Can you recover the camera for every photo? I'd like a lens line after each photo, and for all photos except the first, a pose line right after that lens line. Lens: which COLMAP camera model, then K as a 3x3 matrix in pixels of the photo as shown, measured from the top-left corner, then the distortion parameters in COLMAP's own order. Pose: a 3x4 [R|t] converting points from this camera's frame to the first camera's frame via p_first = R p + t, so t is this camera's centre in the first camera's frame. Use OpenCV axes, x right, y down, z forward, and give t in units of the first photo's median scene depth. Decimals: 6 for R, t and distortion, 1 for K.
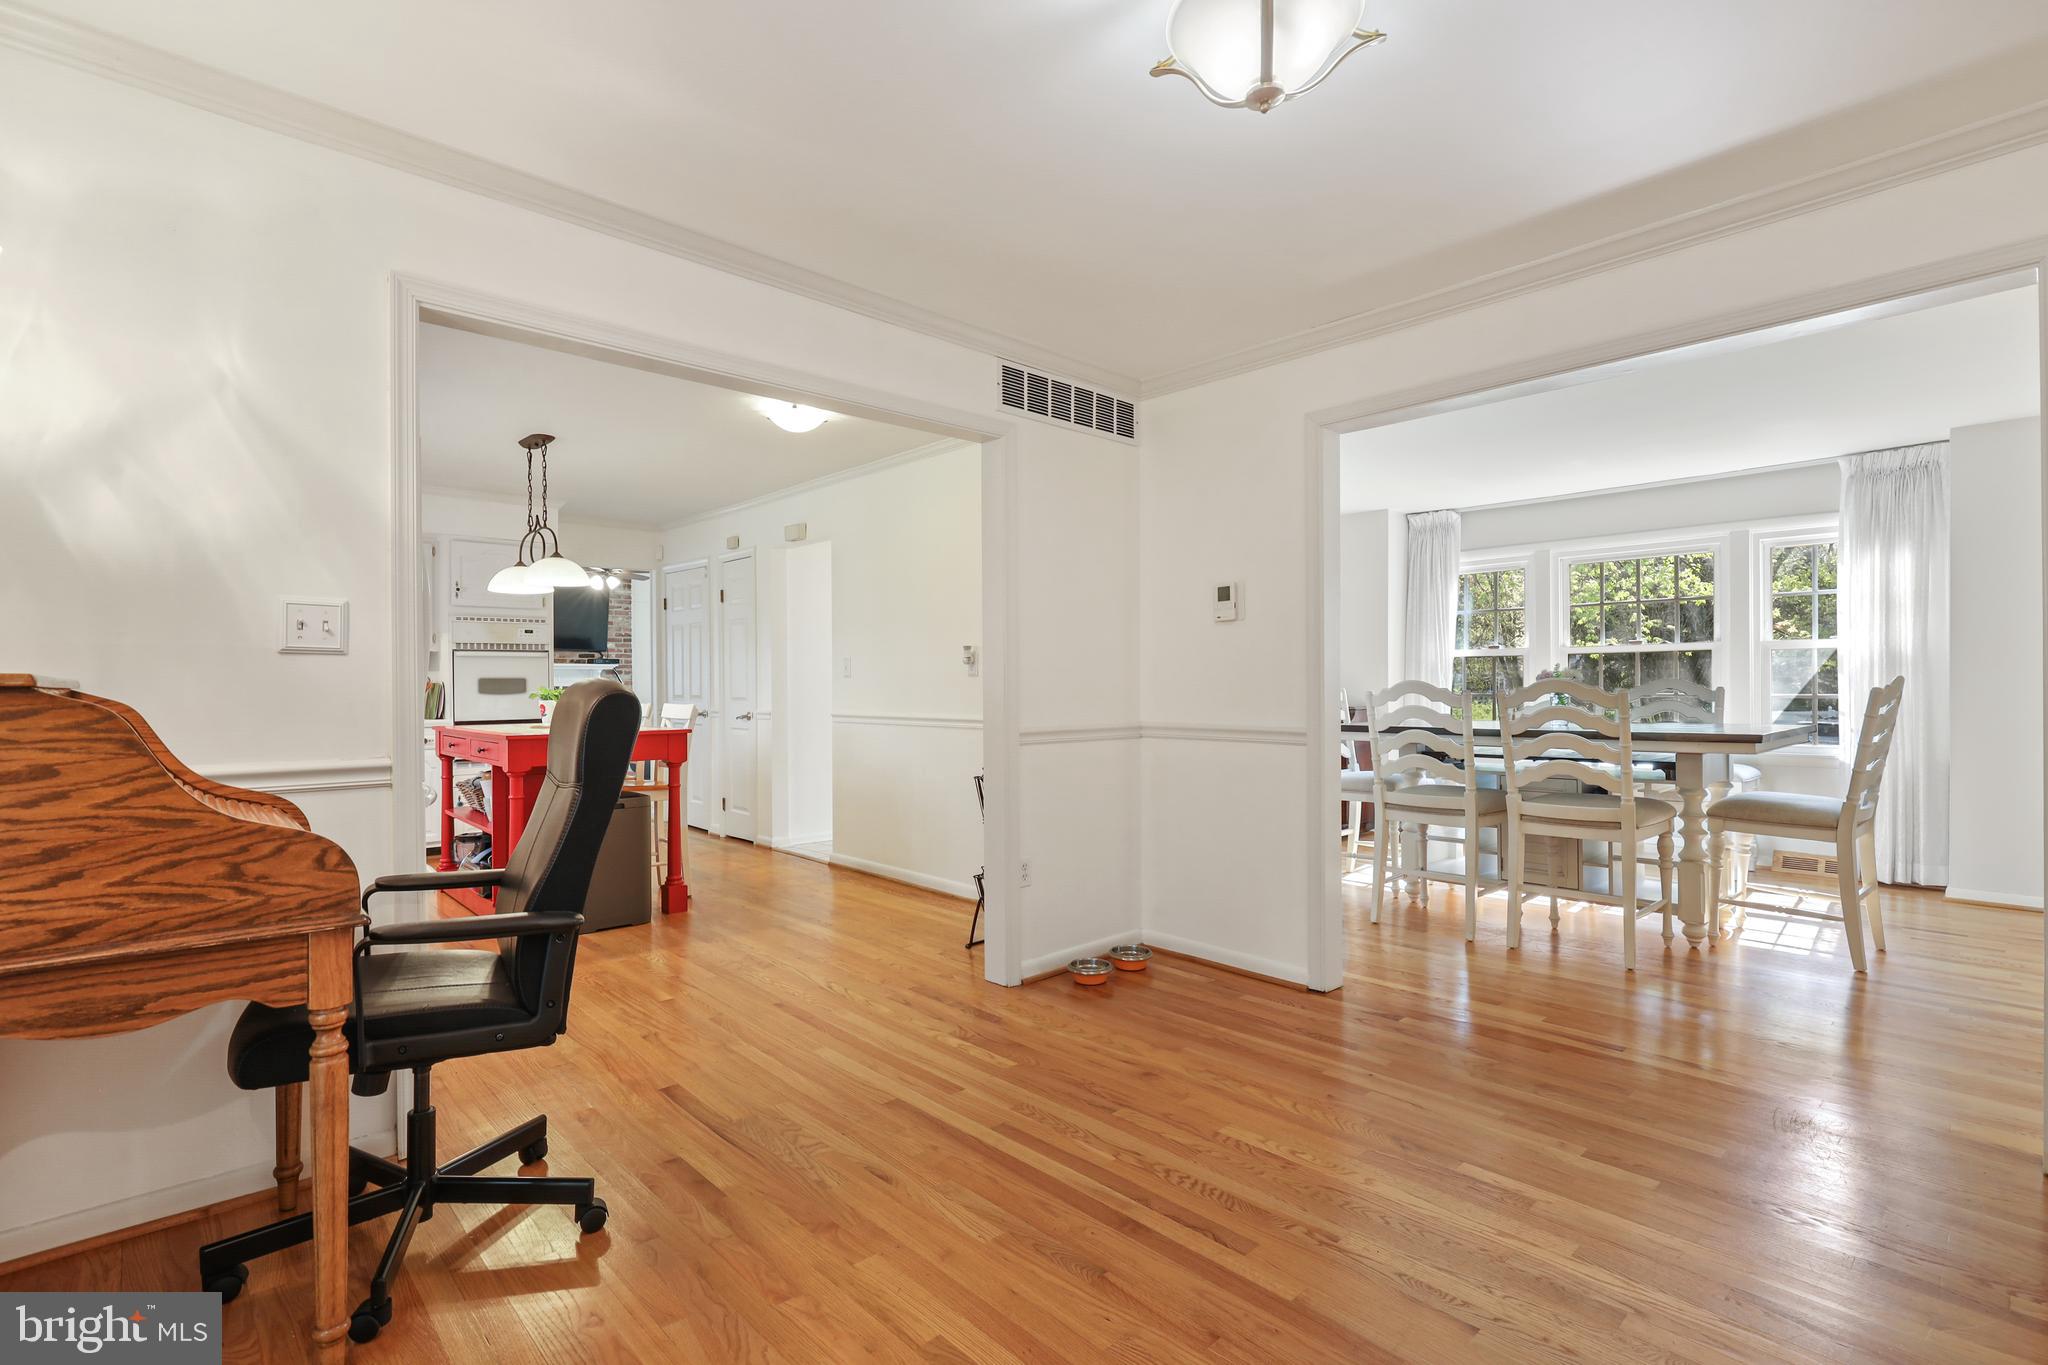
lens RADIAL K [[939.2, 0, 1032.6], [0, 939.2, 690.8], [0, 0, 1]] dist [0.002221, 0.000336]
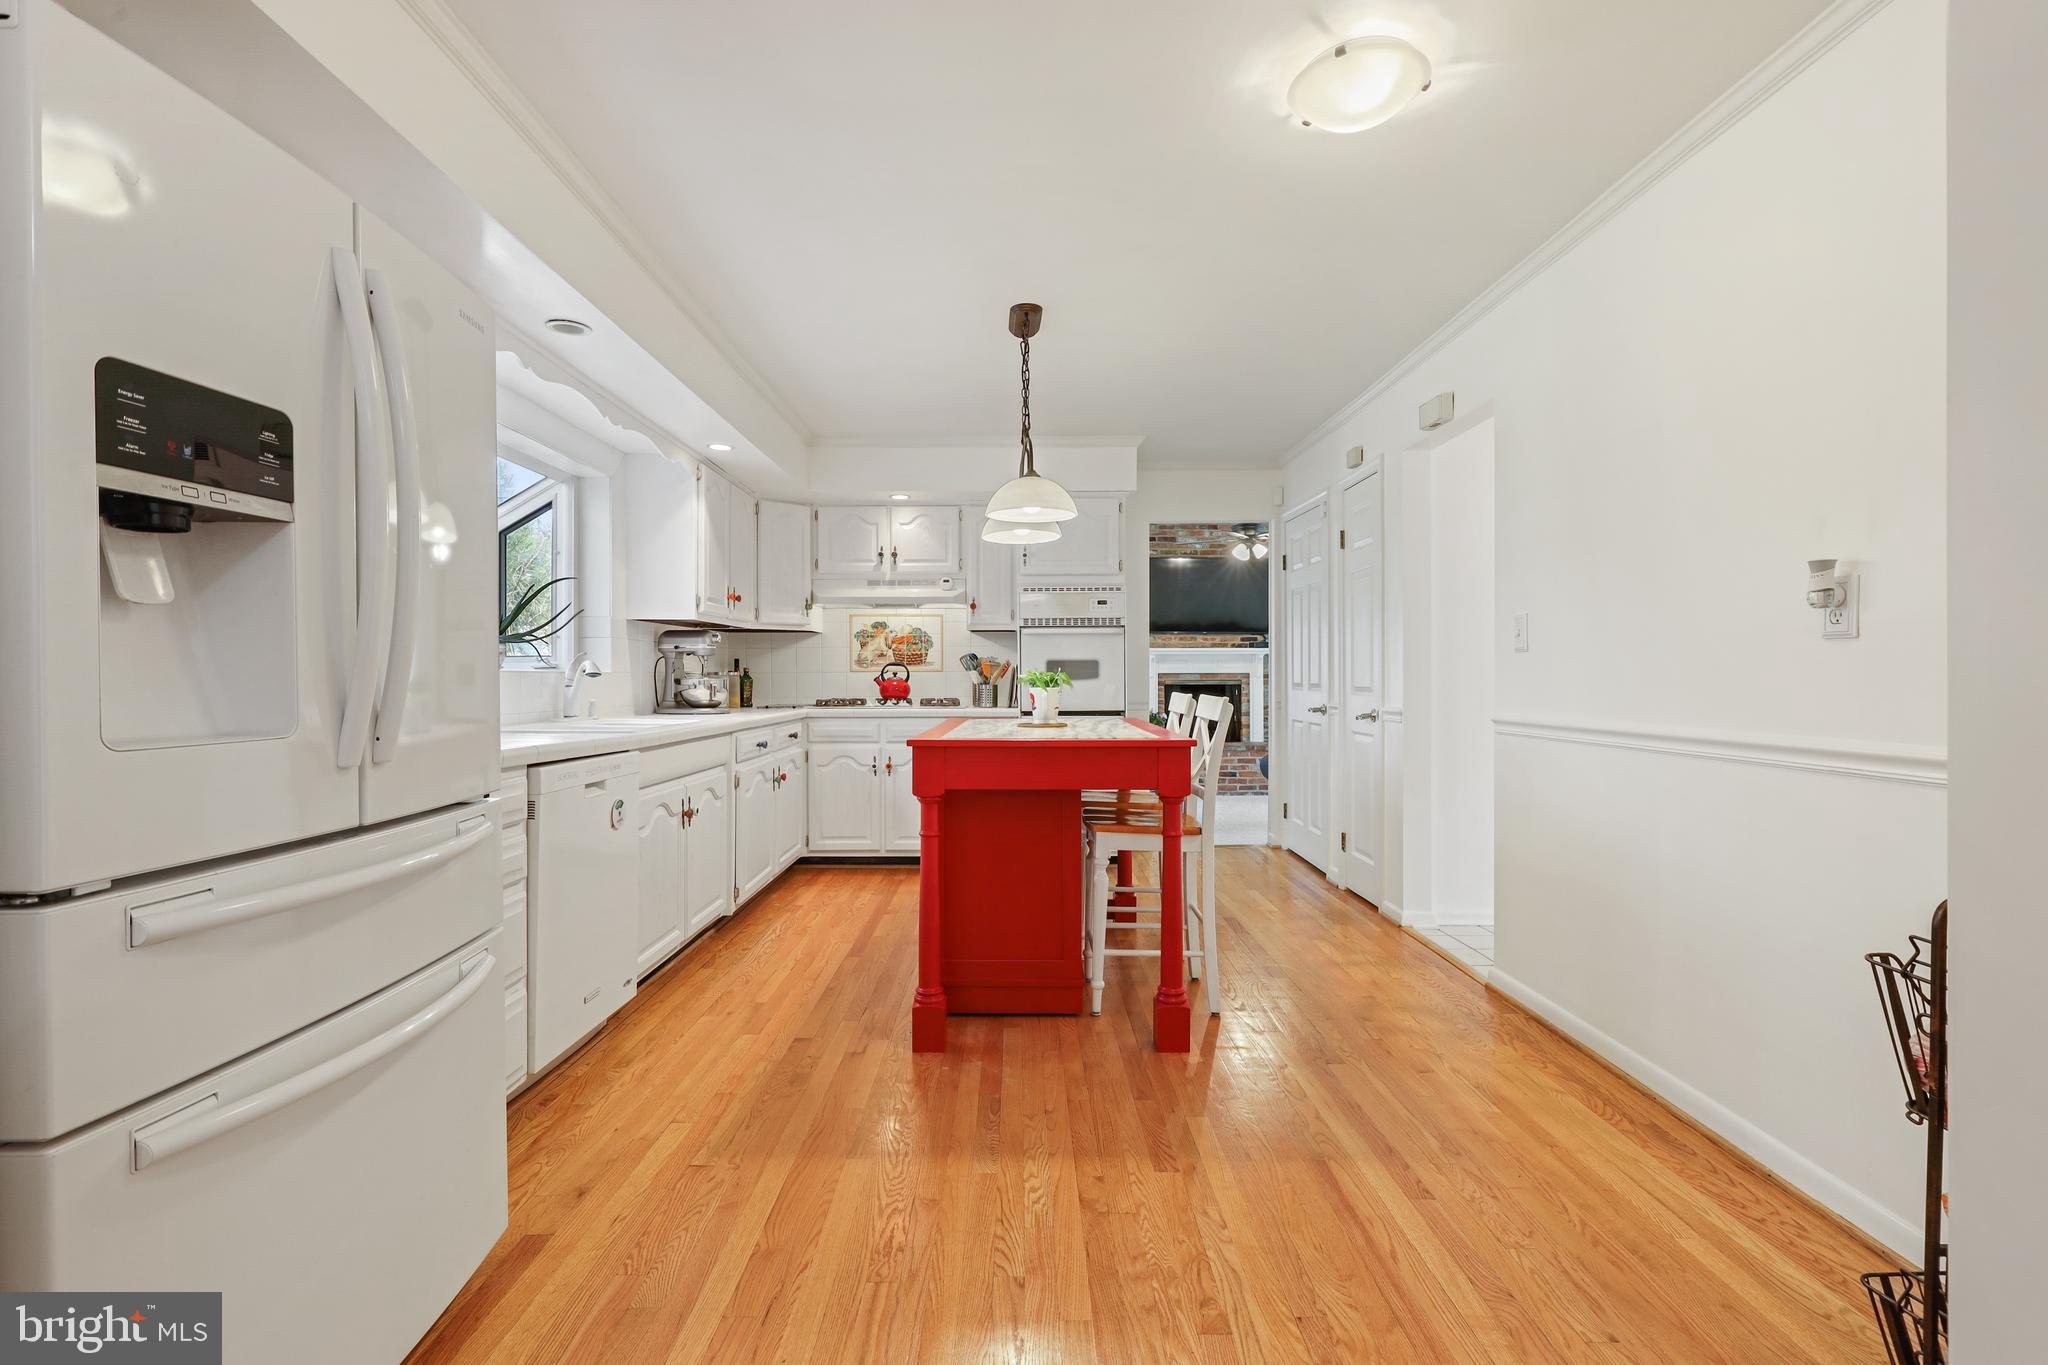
lens RADIAL K [[939.2, 0, 1028.0], [0, 939.2, 679.7], [0, 0, 1]] dist [0.002221, 0.000336]
pose [[0.735712, 0.006468, -0.677264, -0.034213], [-0.006822, 0.999974, 0.002139, 0.002020], [0.677260, 0.003047, 0.735737, 0.356376]]
